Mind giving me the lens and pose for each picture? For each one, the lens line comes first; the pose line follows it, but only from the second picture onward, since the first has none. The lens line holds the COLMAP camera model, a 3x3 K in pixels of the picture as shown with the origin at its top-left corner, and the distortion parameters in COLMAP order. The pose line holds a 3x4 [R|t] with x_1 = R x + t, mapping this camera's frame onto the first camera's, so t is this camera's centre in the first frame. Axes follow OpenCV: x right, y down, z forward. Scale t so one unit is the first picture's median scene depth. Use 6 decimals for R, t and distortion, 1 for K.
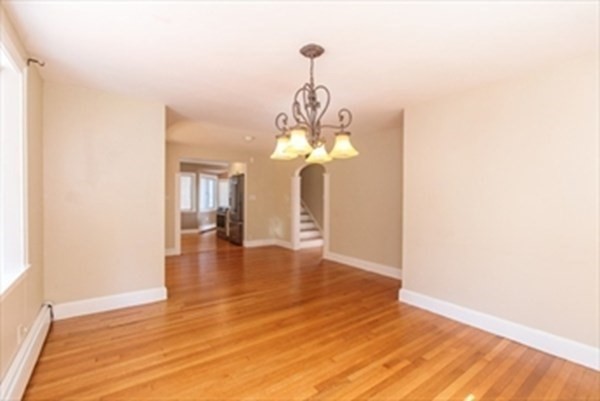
lens RADIAL K [[270.9, 0, 295.0], [0, 270.9, 200.6], [0, 0, 1]] dist [-0.012514, 0.000548]
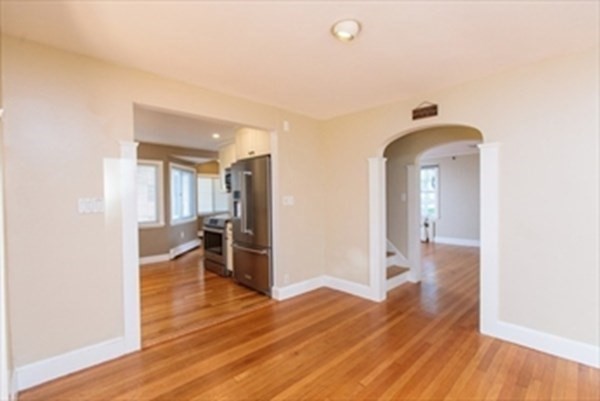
lens RADIAL K [[270.9, 0, 297.5], [0, 270.9, 197.7], [0, 0, 1]] dist [-0.012514, 0.000548]
pose [[0.990717, -0.019786, 0.134491, -0.155321], [0.021355, 0.999720, -0.010229, -0.007609], [-0.134251, 0.013006, 0.990862, 0.367113]]
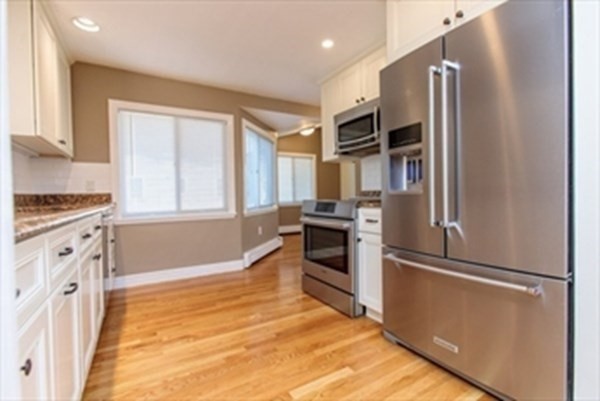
lens RADIAL K [[270.9, 0, 305.9], [0, 270.9, 201.5], [0, 0, 1]] dist [-0.012514, 0.000548]
pose [[0.998160, -0.019064, -0.057556, -0.246425], [0.019436, 0.999794, 0.005919, 0.021462], [0.057431, -0.007027, 0.998325, 0.622152]]
